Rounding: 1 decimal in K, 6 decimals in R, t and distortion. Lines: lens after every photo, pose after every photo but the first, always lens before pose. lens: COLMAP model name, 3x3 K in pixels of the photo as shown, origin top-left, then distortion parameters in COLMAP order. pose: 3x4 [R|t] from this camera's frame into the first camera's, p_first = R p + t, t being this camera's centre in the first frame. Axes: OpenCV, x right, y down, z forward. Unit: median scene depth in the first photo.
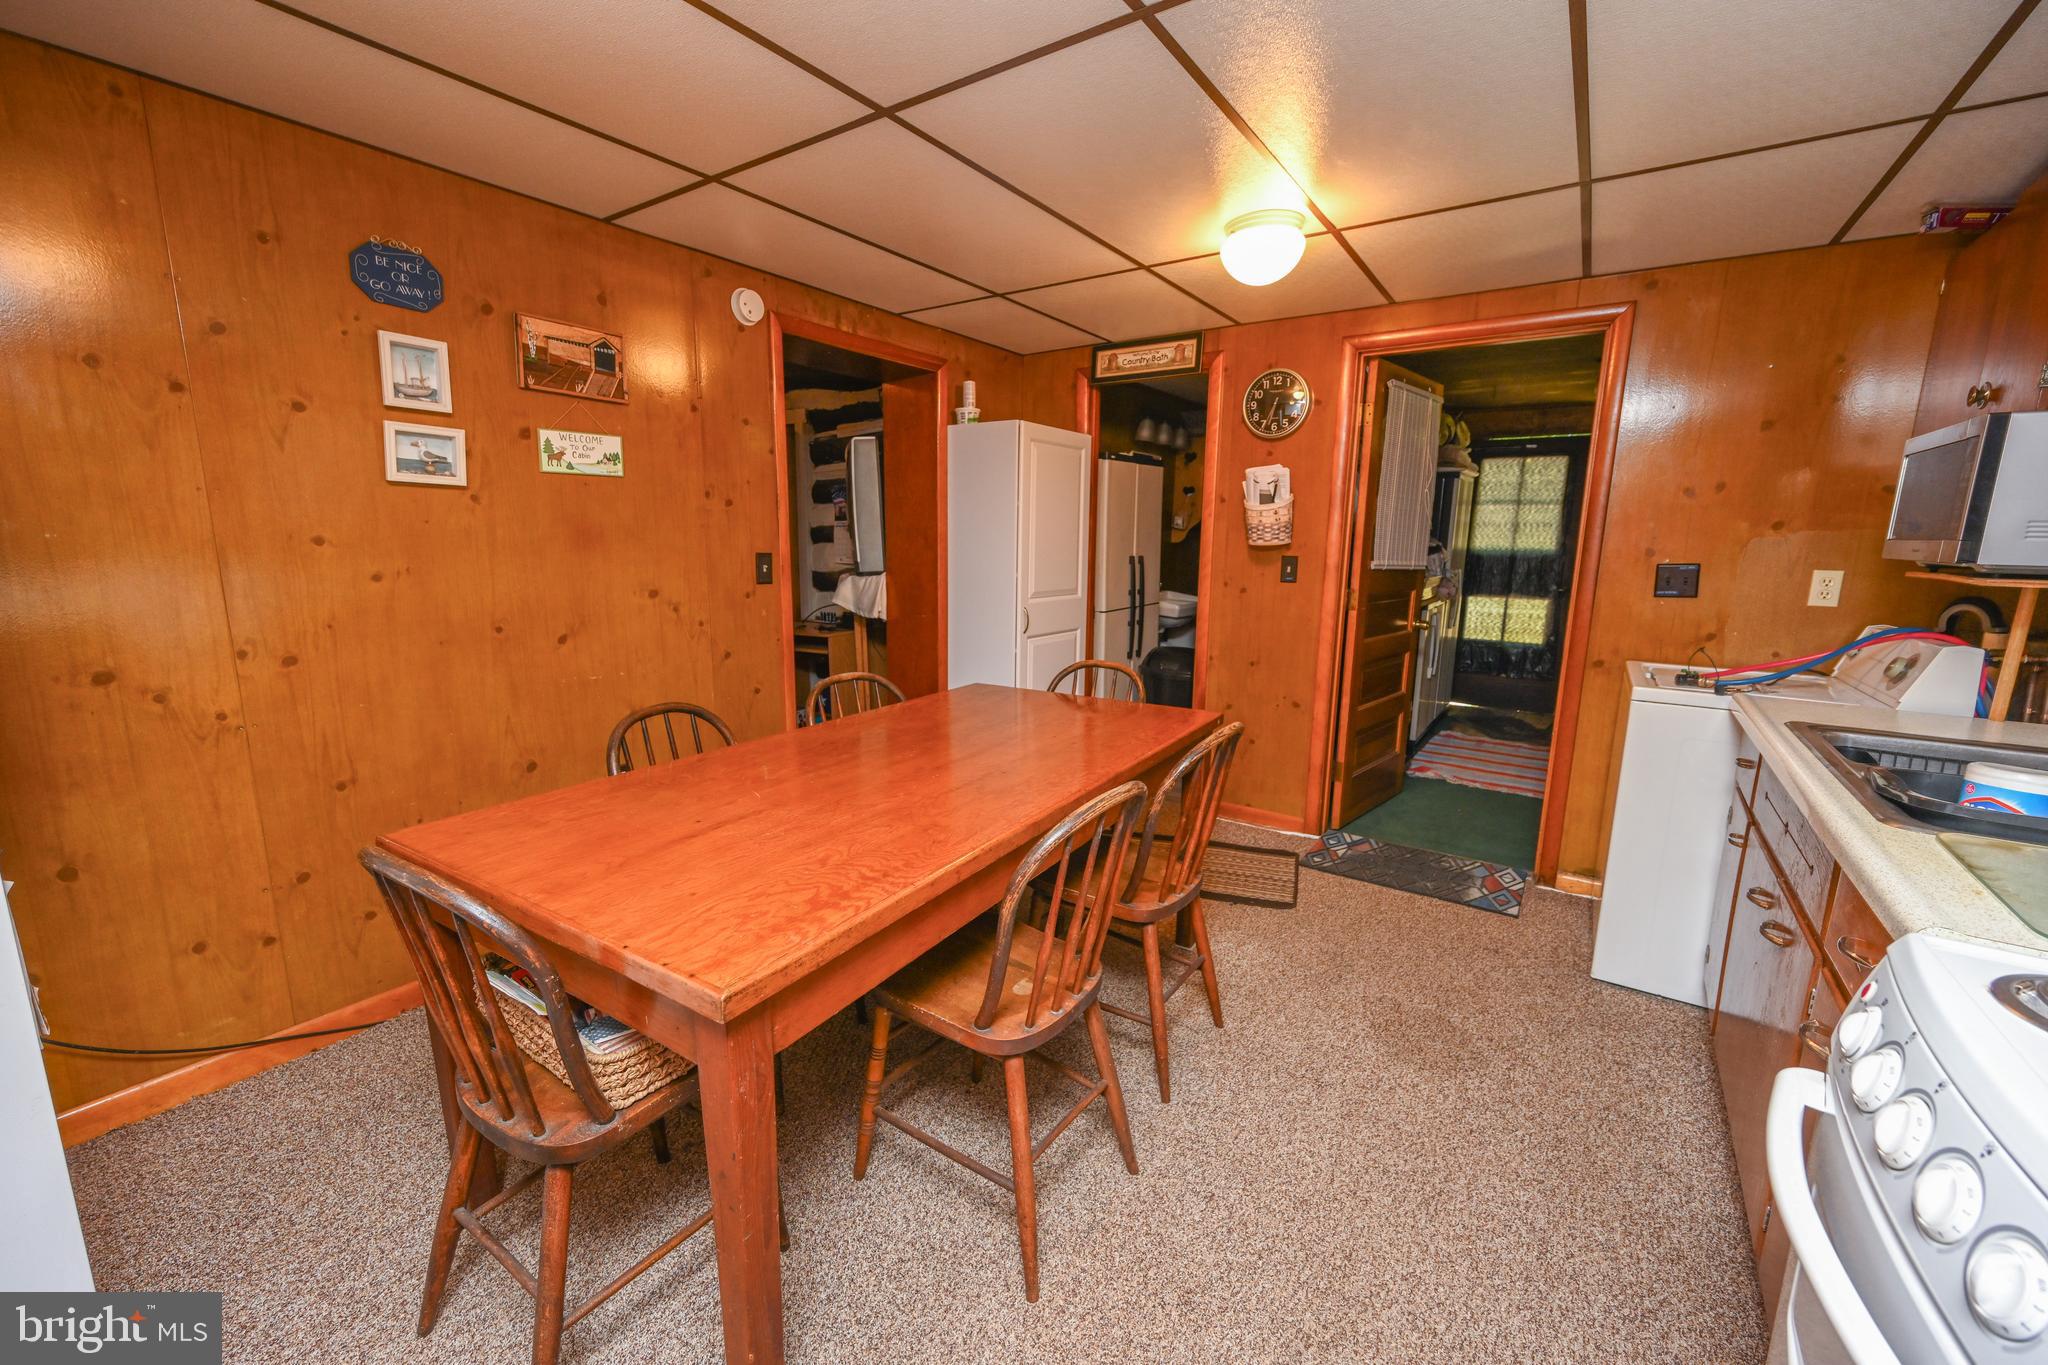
lens RADIAL K [[802.5, 0, 1024.2], [0, 802.5, 684.1], [0, 0, 1]] dist [-0.003357, 0.000485]
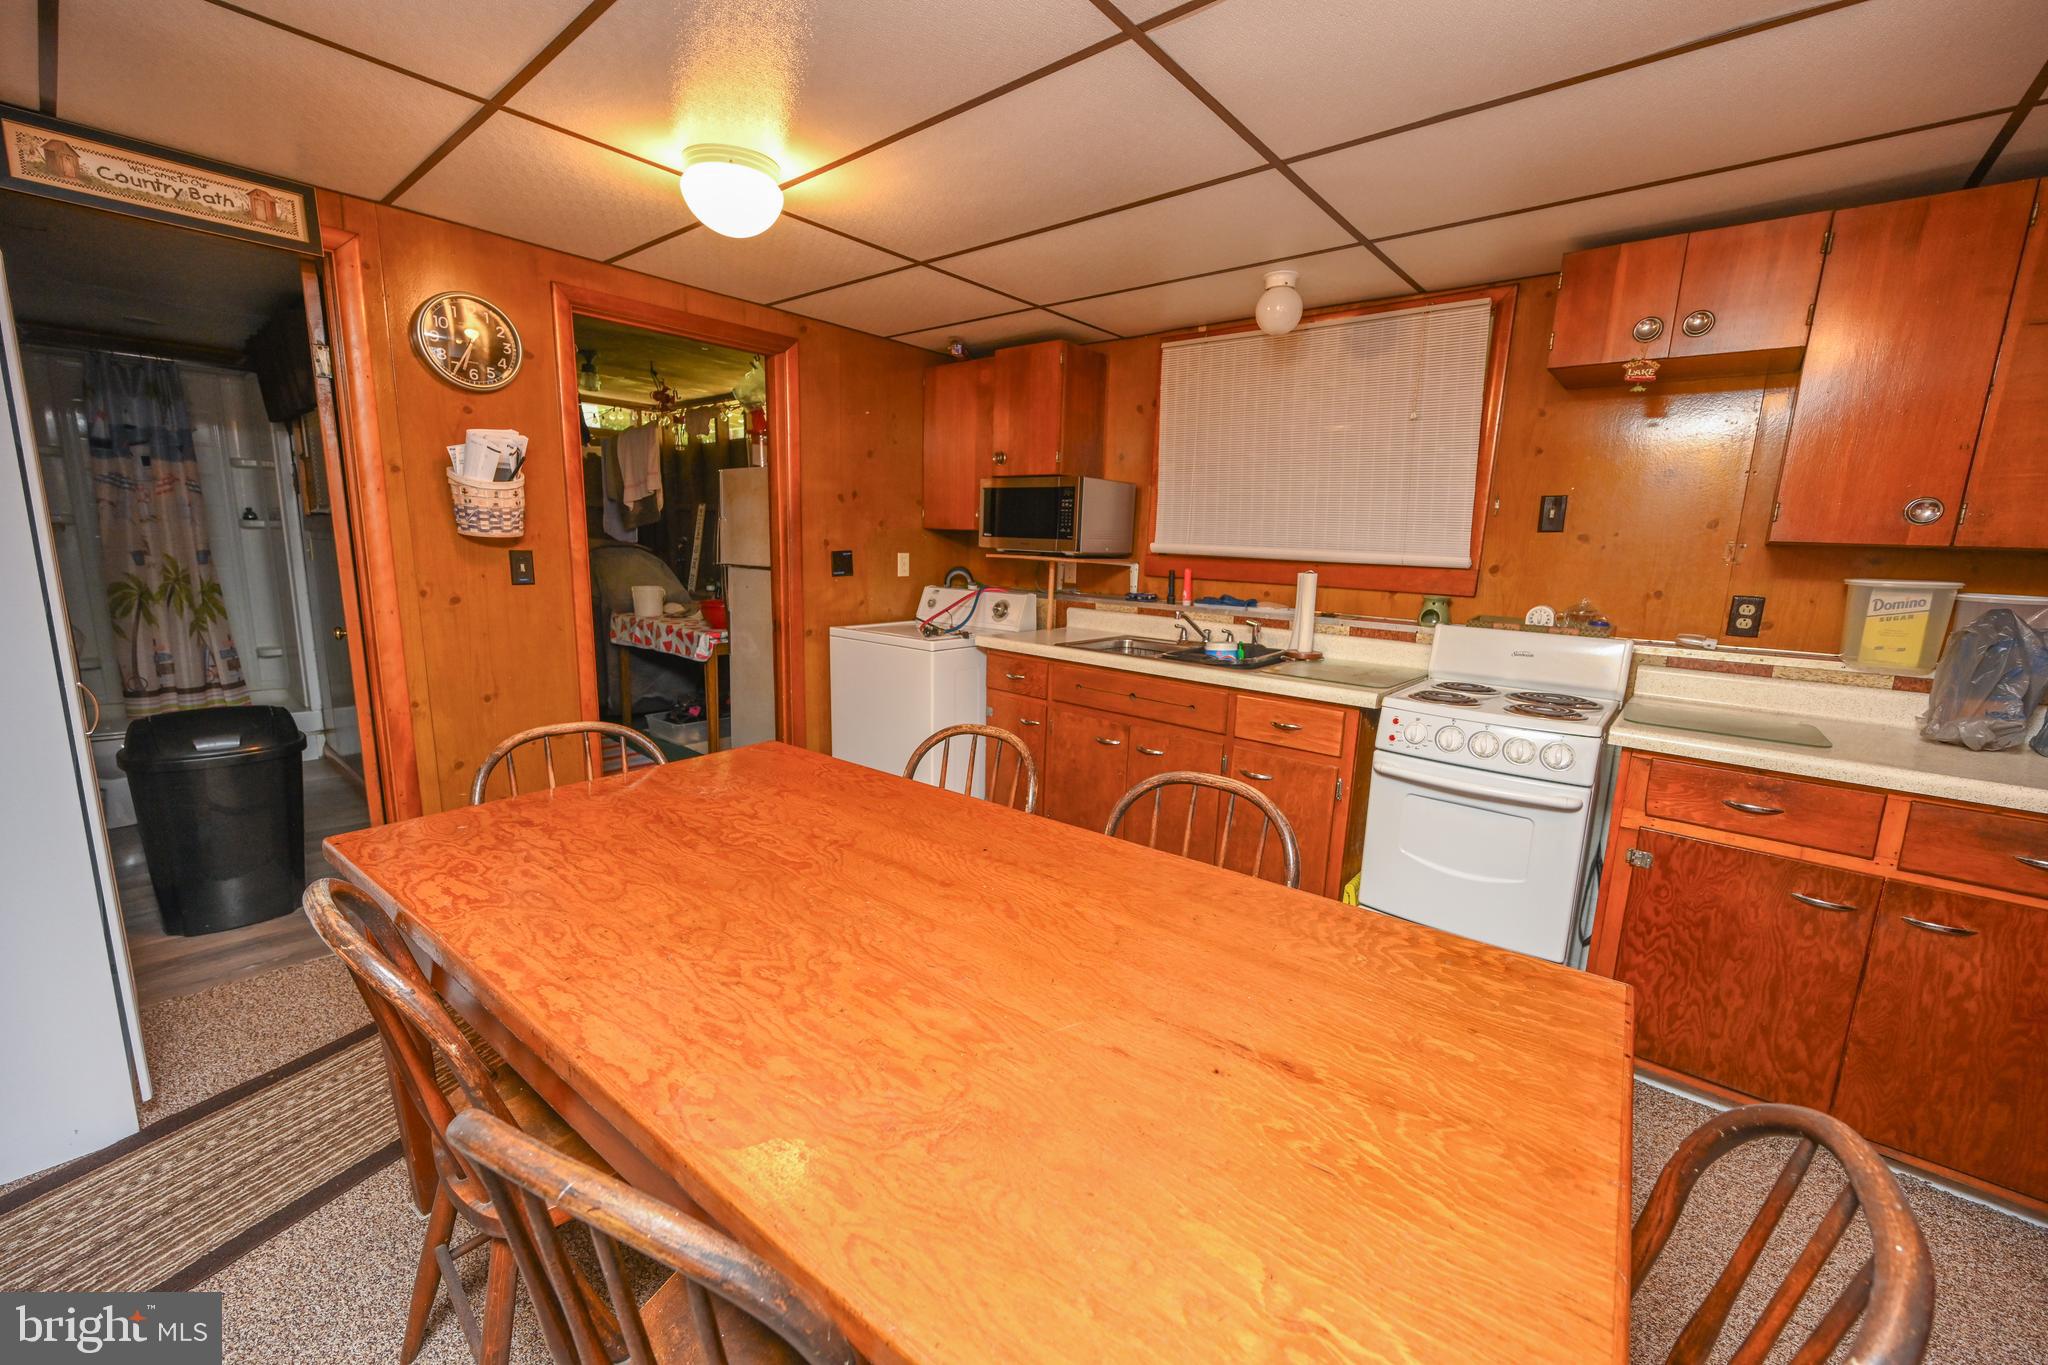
lens RADIAL K [[802.5, 0, 1024.2], [0, 802.5, 684.1], [0, 0, 1]] dist [-0.003357, 0.000485]
pose [[0.098301, -0.189132, 0.977019, -0.395996], [0.153227, 0.972943, 0.172926, -0.092857], [-0.983290, 0.132706, 0.124621, 0.440594]]
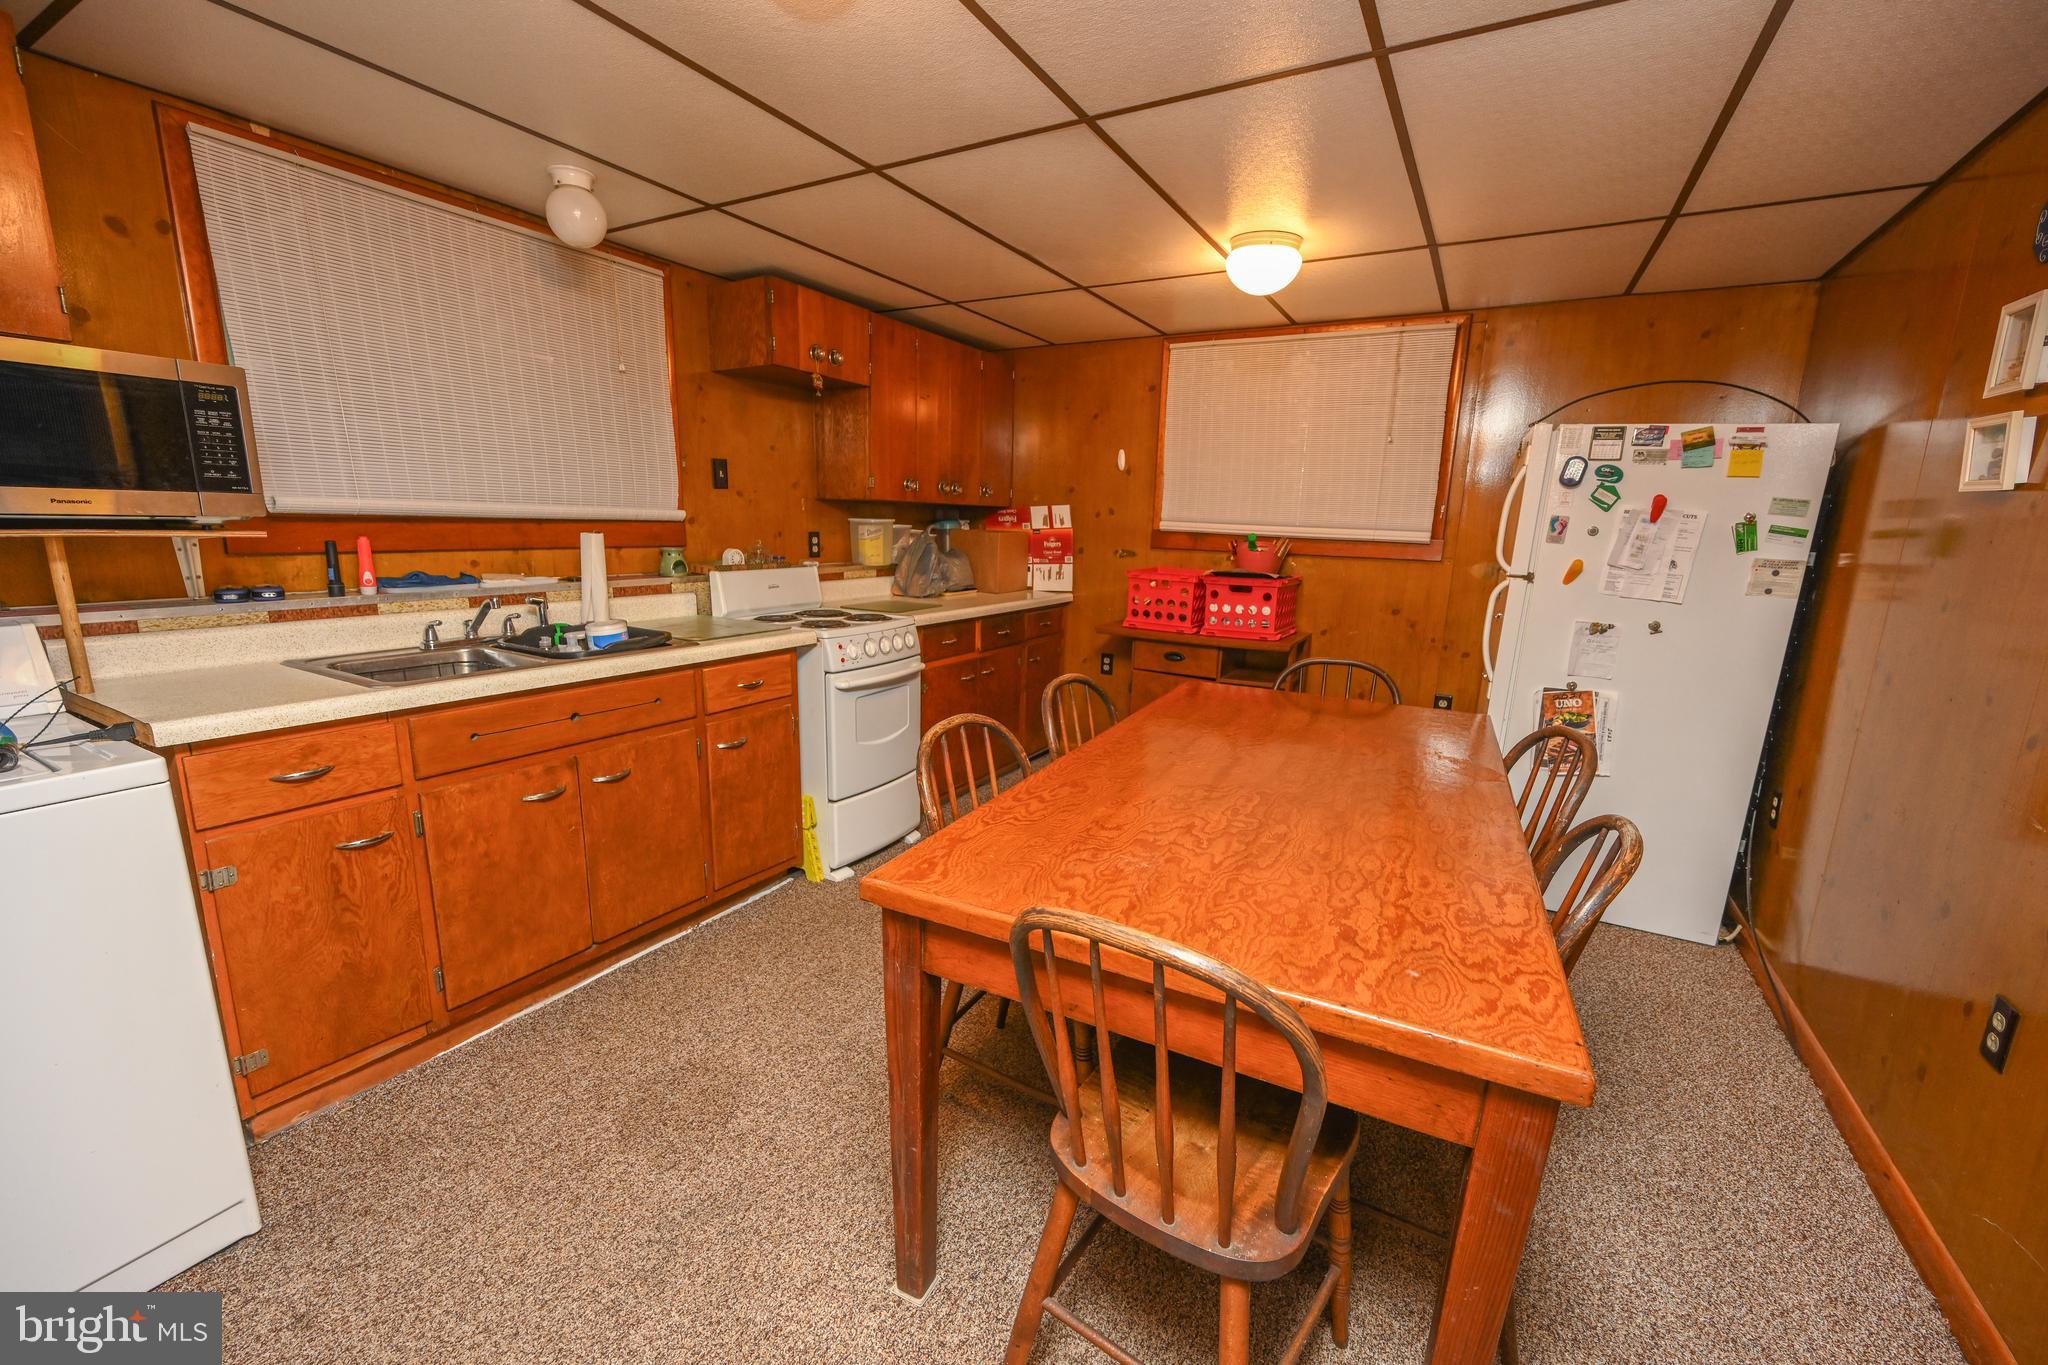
lens RADIAL K [[817.8, 0, 1027.2], [0, 817.8, 687.6], [0, 0, 1]] dist [-0.001807, -0.000054]
pose [[-0.995100, -0.019962, -0.096838, 0.140192], [-0.055326, 0.924139, 0.378029, -0.189479], [0.081946, 0.381535, -0.920715, 1.012884]]
